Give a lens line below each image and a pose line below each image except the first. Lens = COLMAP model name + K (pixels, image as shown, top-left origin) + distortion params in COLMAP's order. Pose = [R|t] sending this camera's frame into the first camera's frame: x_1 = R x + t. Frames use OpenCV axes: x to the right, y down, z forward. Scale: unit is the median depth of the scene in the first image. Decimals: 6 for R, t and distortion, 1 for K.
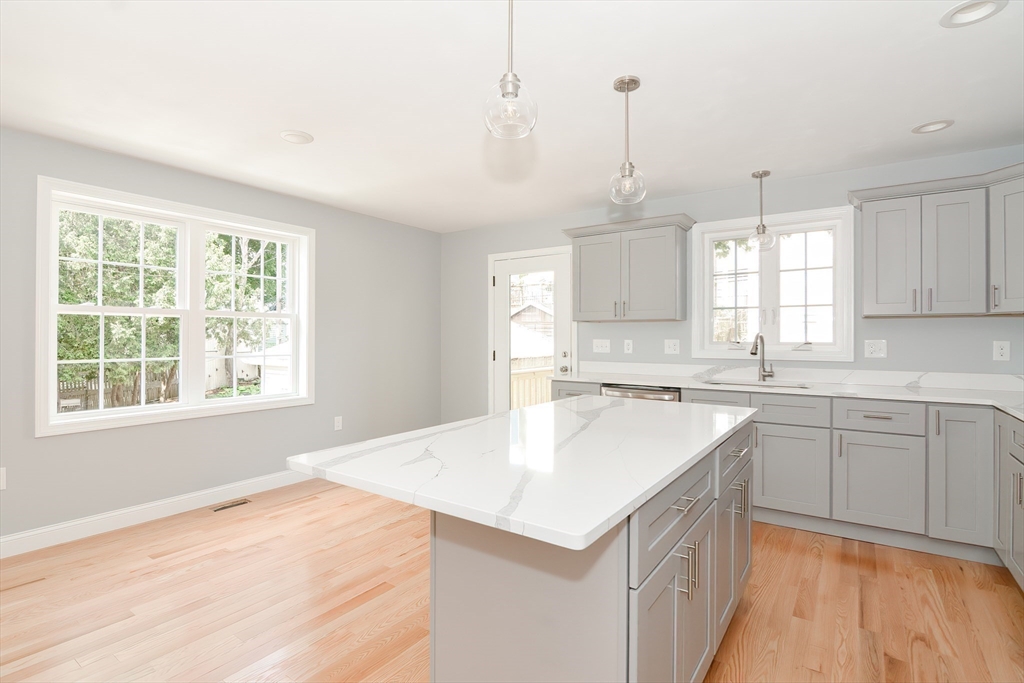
lens RADIAL K [[499.3, 0, 508.2], [0, 499.3, 336.2], [0, 0, 1]] dist [-0.000341, -0.011013]
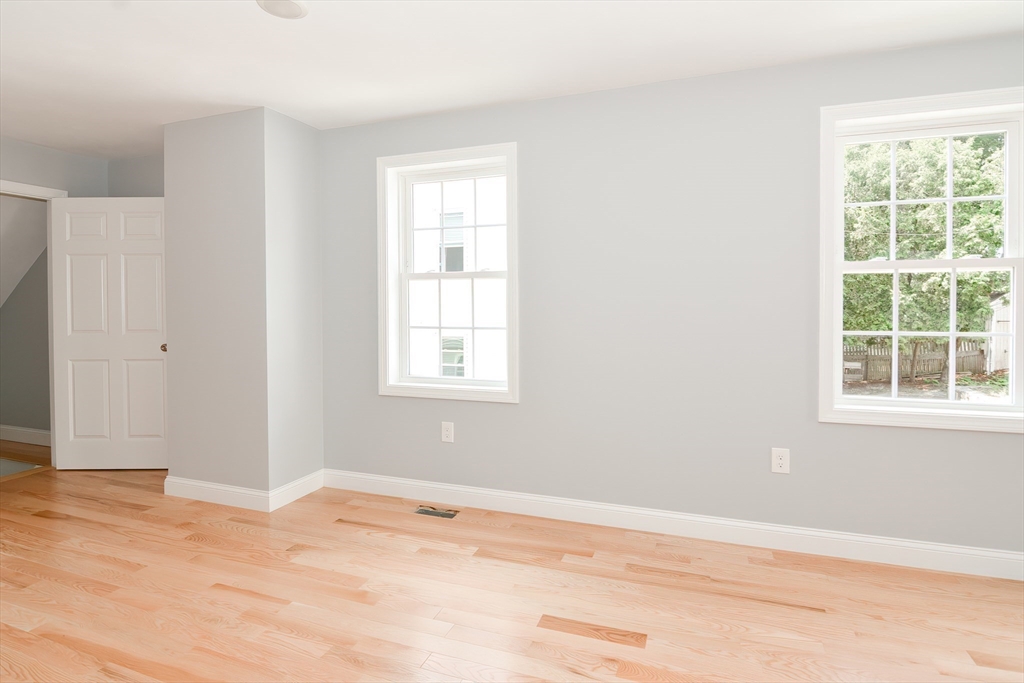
lens RADIAL K [[503.3, 0, 538.8], [0, 503.3, 312.3], [0, 0, 1]] dist [-0.003140, -0.001466]
pose [[0.285746, 0.011500, -0.958237, -0.222233], [0.005863, 0.999888, 0.013748, 0.003602], [0.958288, -0.009546, 0.285646, 0.241930]]
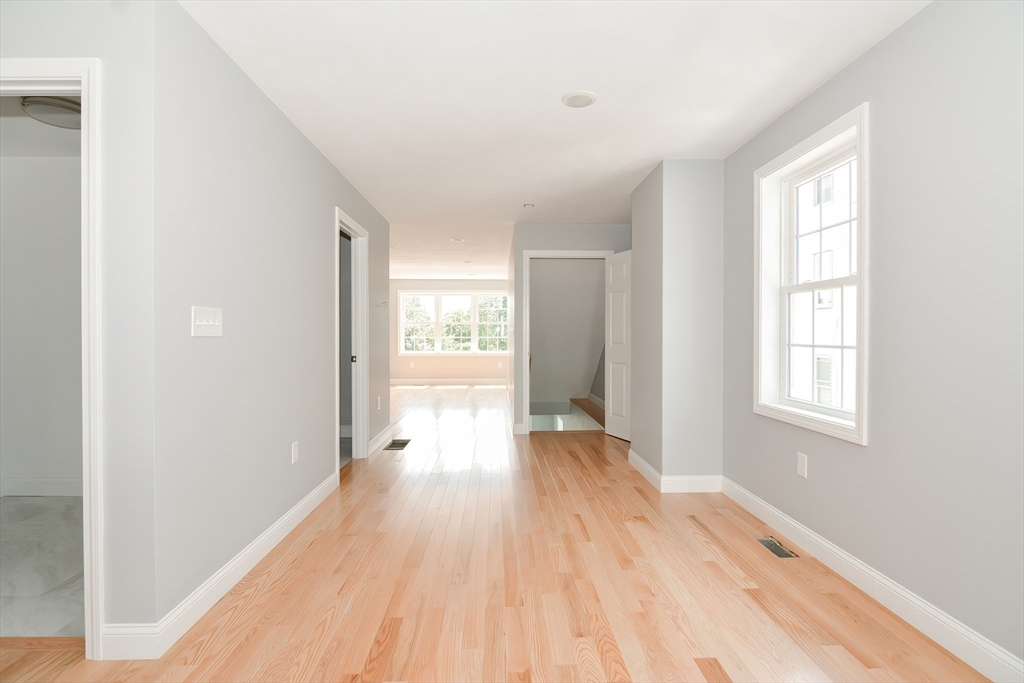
lens RADIAL K [[506.0, 0, 508.8], [0, 506.0, 339.6], [0, 0, 1]] dist [0.000522, -0.011160]
pose [[-0.799880, 0.003922, -0.600147, -0.288834], [-0.001079, 0.999968, 0.007973, 0.027371], [0.600158, 0.007025, -0.799850, 0.682814]]
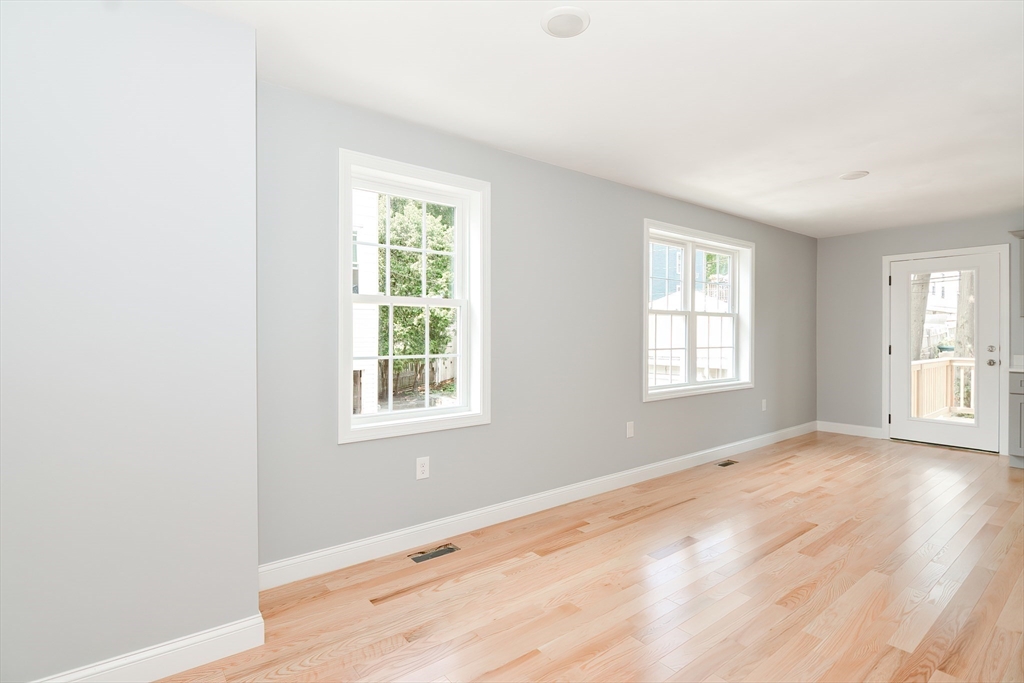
lens RADIAL K [[496.4, 0, 508.0], [0, 496.4, 338.1], [0, 0, 1]] dist [0.012963, -0.013945]
pose [[0.956336, 0.001429, -0.292266, -0.736049], [0.001193, 0.999961, 0.008792, 0.004764], [0.292267, -0.008757, 0.956297, -0.396238]]
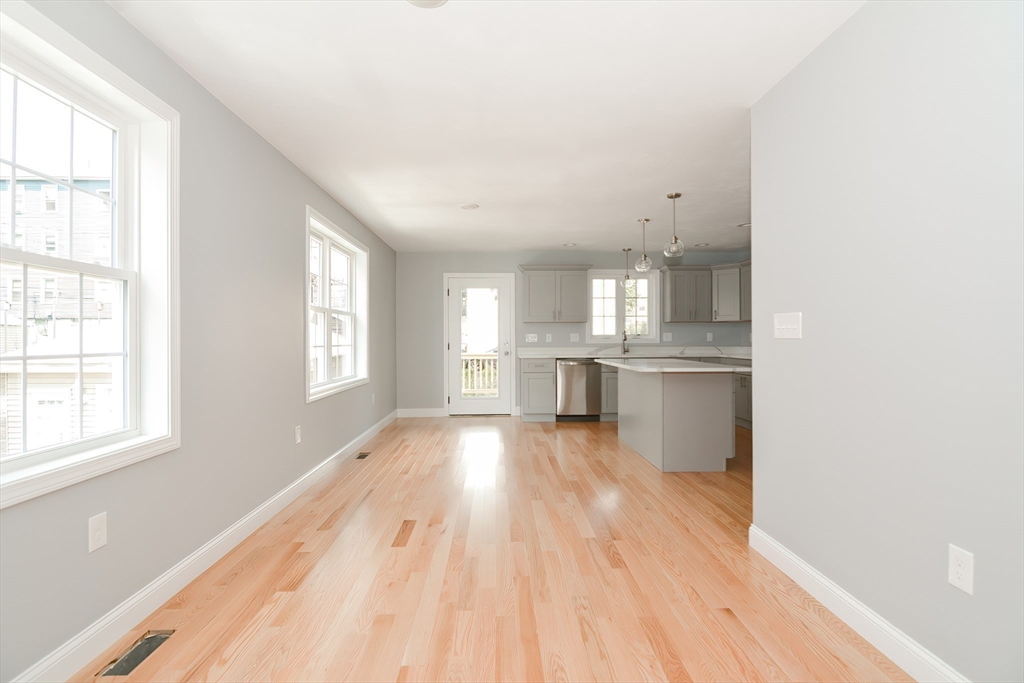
lens RADIAL K [[506.0, 0, 508.8], [0, 506.0, 339.6], [0, 0, 1]] dist [0.000522, -0.011160]
pose [[0.799975, -0.005397, 0.600010, -1.076891], [0.005726, 0.999983, 0.001360, 0.028227], [-0.600007, 0.002347, 0.799992, -0.330555]]
